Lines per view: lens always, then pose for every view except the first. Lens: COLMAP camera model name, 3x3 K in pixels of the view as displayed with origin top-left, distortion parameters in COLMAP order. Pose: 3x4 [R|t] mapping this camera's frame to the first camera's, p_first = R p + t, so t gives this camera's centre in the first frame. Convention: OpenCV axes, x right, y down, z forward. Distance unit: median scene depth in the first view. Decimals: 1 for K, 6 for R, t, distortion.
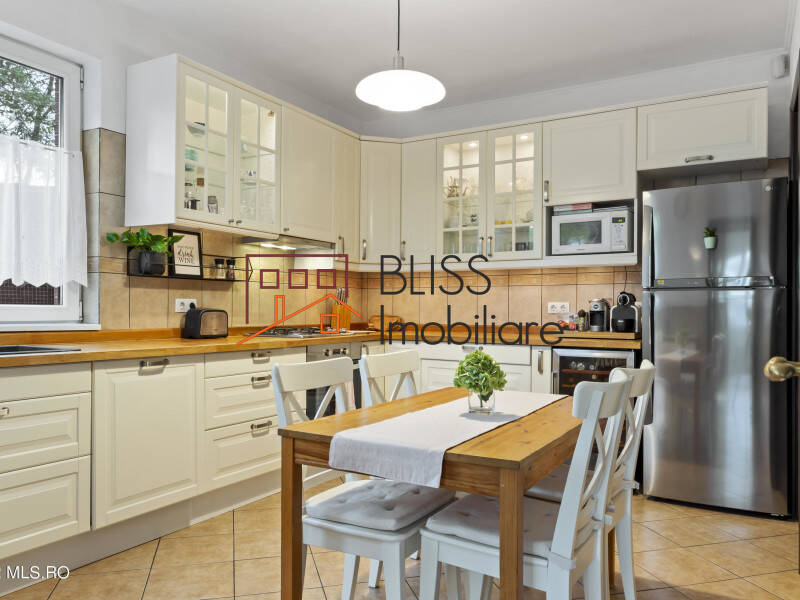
lens RADIAL K [[614.9, 0, 401.6], [0, 614.9, 304.5], [0, 0, 1]] dist [0.003160, -0.003310]
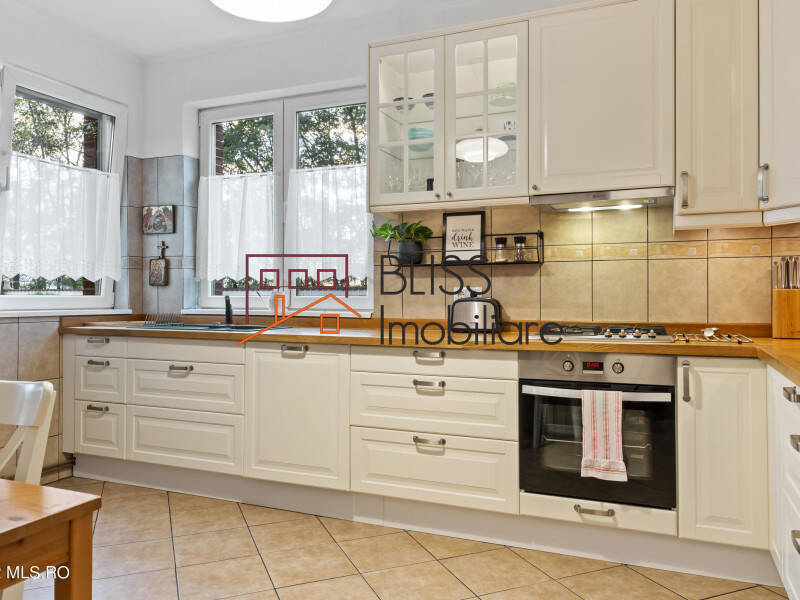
lens RADIAL K [[614.9, 0, 405.6], [0, 614.9, 288.6], [0, 0, 1]] dist [0.003160, -0.003310]
pose [[0.121595, -0.019293, -0.992392, 0.695242], [0.007663, 0.999800, -0.018498, 0.011490], [0.992550, -0.005355, 0.121718, 1.048791]]
